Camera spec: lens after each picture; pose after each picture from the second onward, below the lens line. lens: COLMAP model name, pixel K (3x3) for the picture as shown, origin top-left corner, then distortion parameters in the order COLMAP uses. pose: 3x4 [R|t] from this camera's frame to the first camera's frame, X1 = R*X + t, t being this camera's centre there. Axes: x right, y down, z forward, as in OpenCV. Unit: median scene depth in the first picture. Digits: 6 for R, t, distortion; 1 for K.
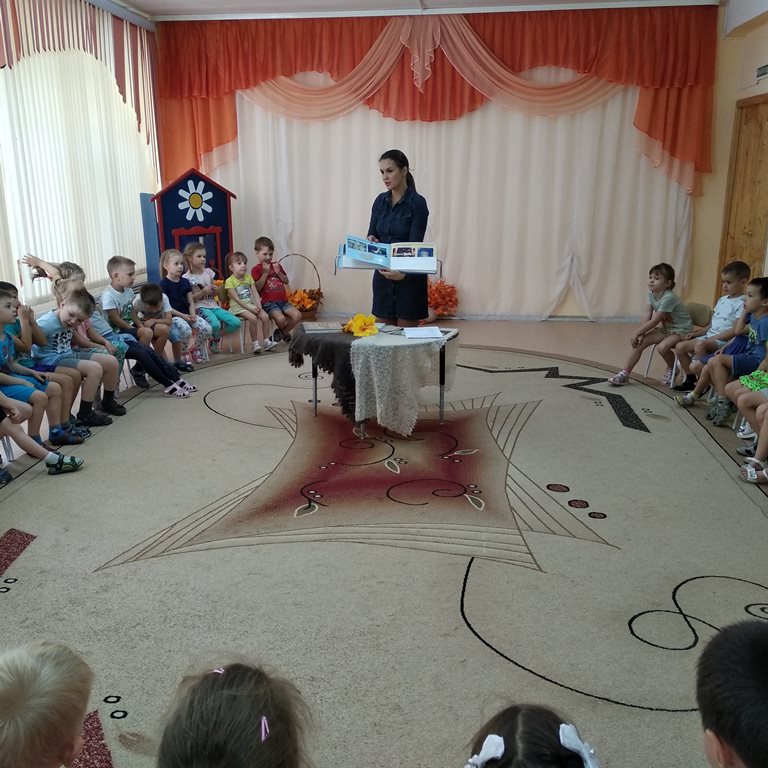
lens RADIAL K [[794.8, 0, 381.9], [0, 794.8, 385.5], [0, 0, 1]] dist [0.084877, -0.123515]
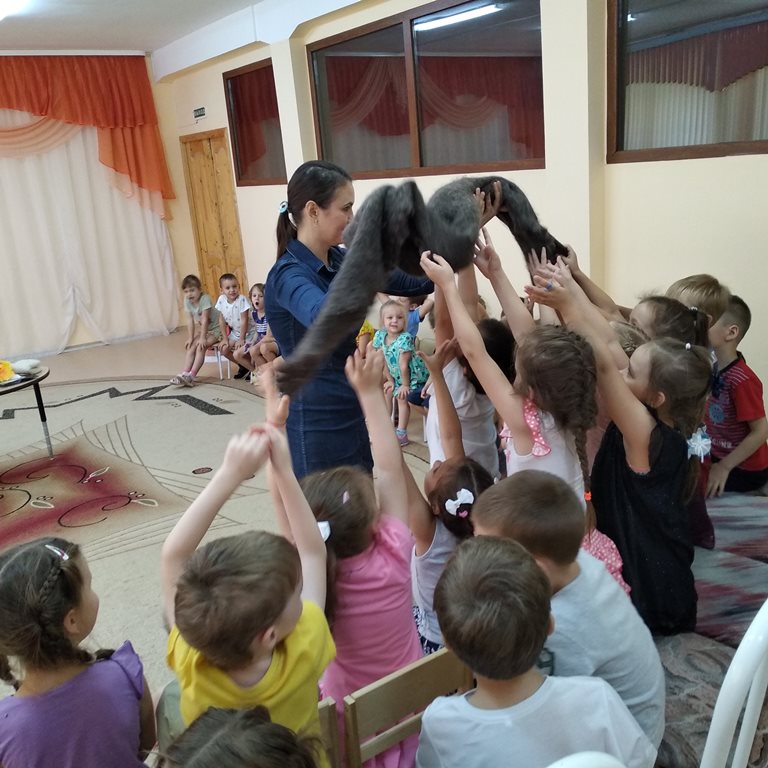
lens RADIAL K [[799.4, 0, 381.3], [0, 799.4, 385.0], [0, 0, 1]] dist [0.090787, -0.146099]
pose [[0.748015, -0.232055, 0.621791, -0.153389], [0.252523, 0.965928, 0.056702, 0.002633], [-0.613763, 0.114603, 0.781128, -0.055761]]
